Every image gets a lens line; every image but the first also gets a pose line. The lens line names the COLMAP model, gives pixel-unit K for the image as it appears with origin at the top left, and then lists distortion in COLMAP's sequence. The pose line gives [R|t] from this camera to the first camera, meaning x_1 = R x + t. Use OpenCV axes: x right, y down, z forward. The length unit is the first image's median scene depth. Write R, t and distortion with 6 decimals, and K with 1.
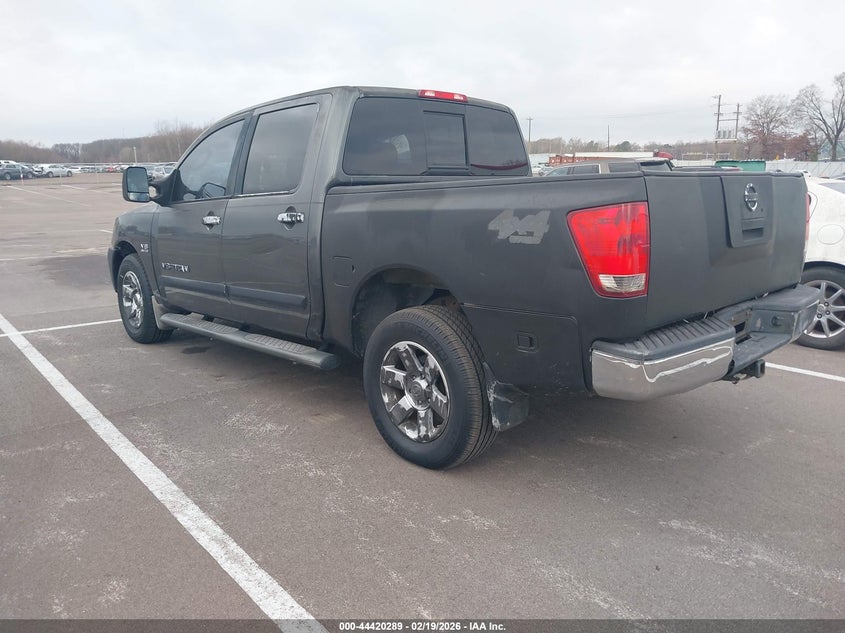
lens RADIAL K [[692.9, 0, 422.5], [0, 692.9, 316.5], [0, 0, 1]] dist [-0.009022, -0.005823]
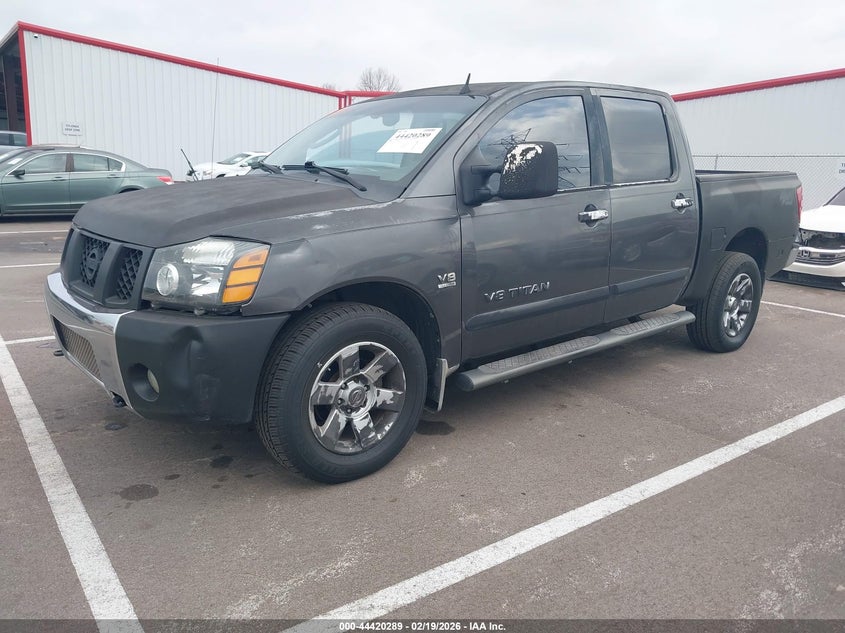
lens RADIAL K [[692.9, 0, 422.5], [0, 692.9, 316.5], [0, 0, 1]] dist [-0.009022, -0.005823]
pose [[0.020616, -0.198706, 0.979842, -1.299969], [0.180740, 0.964644, 0.191821, -0.246079], [-0.983315, 0.173142, 0.055801, 1.325468]]
